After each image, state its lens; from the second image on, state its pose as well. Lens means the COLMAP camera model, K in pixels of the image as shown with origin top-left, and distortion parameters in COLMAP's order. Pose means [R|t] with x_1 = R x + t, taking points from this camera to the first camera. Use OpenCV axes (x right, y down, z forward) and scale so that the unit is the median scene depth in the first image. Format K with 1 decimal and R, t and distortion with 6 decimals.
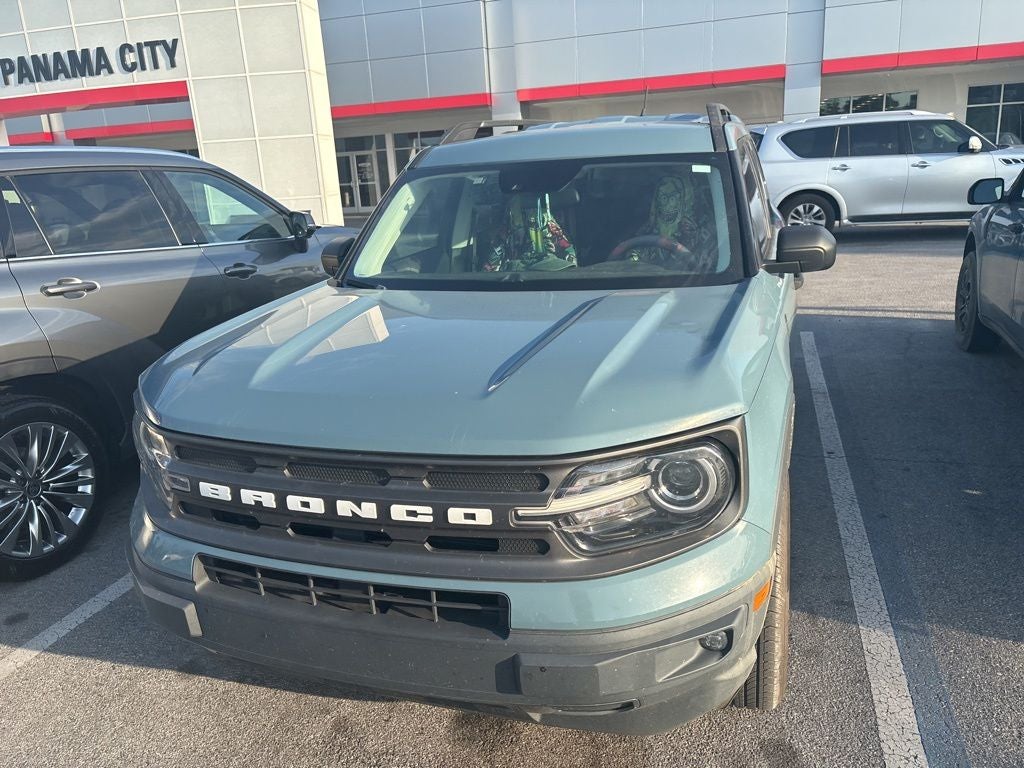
lens RADIAL K [[769.8, 0, 522.4], [0, 769.8, 389.1], [0, 0, 1]] dist [0.049610, -0.053490]
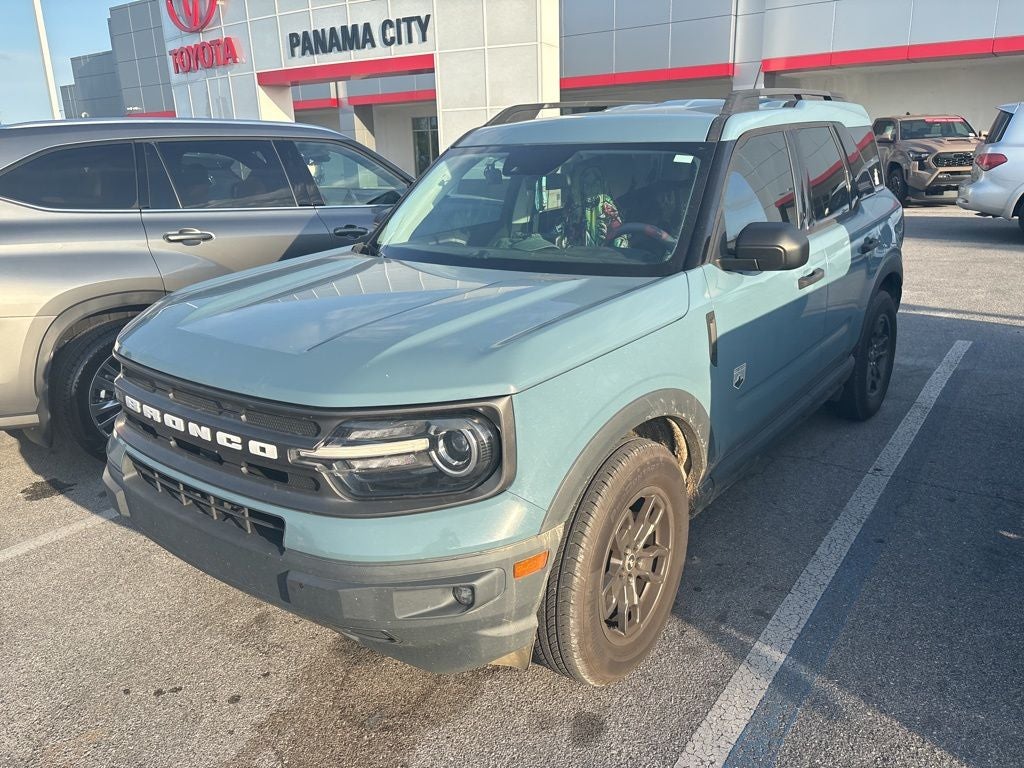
lens RADIAL K [[769.8, 0, 523.3], [0, 769.8, 382.8], [0, 0, 1]] dist [0.049610, -0.053490]
pose [[0.948404, 0.122068, -0.292624, 0.315290], [-0.113696, 0.992472, 0.045518, -0.018187], [0.295978, -0.009899, 0.955144, -0.012109]]
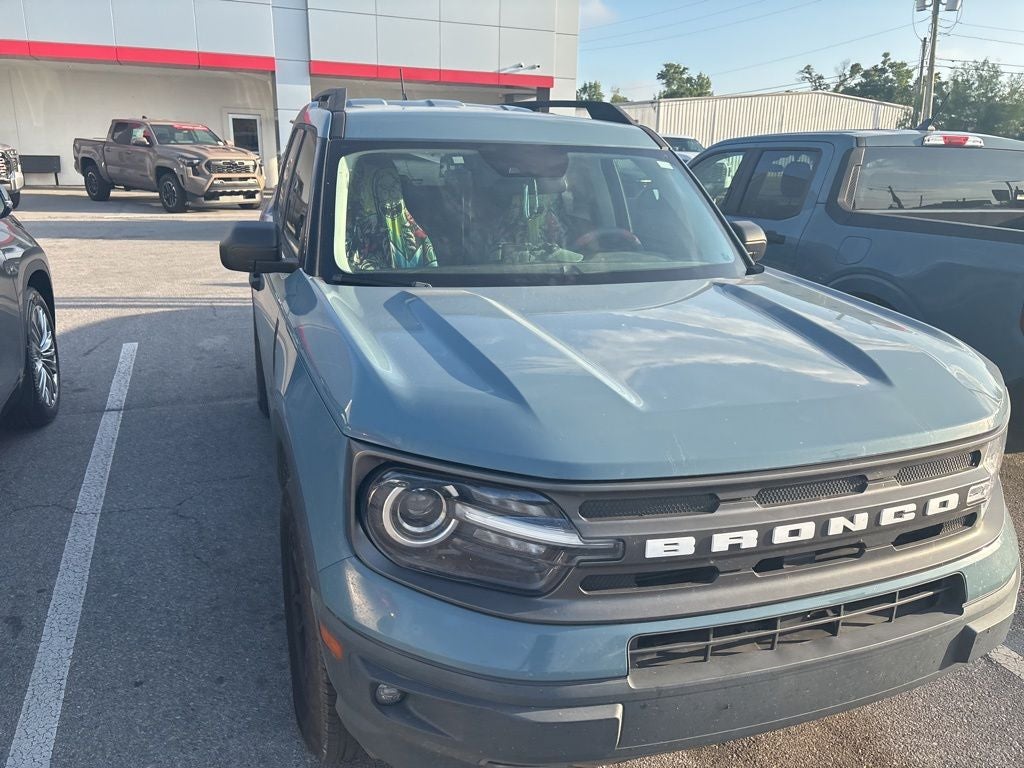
lens RADIAL K [[769.8, 0, 523.0], [0, 769.8, 386.6], [0, 0, 1]] dist [0.049610, -0.053490]
pose [[0.776281, -0.106312, 0.621357, -0.531433], [0.104550, 0.993739, 0.039408, -0.039774], [-0.621656, 0.034371, 0.782536, 0.263636]]
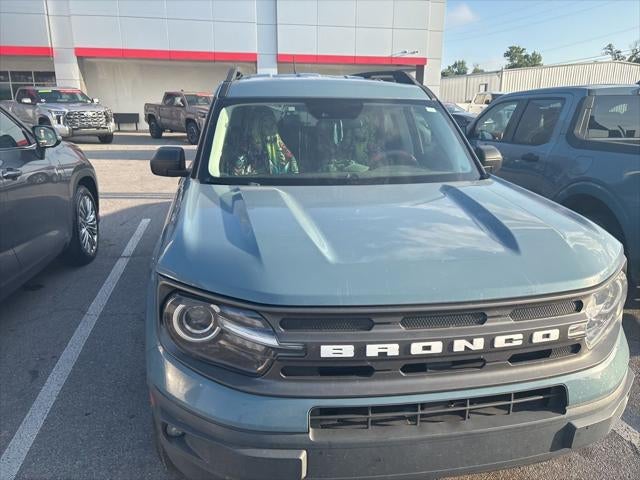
lens RADIAL K [[481.2, 0, 325.7], [0, 481.2, 239.8], [0, 0, 1]] dist [0.049610, -0.053490]
pose [[0.874718, -0.066912, 0.479991, -0.414775], [0.077442, 0.996995, -0.002143, -0.021811], [-0.478405, 0.039046, 0.877271, 0.189103]]
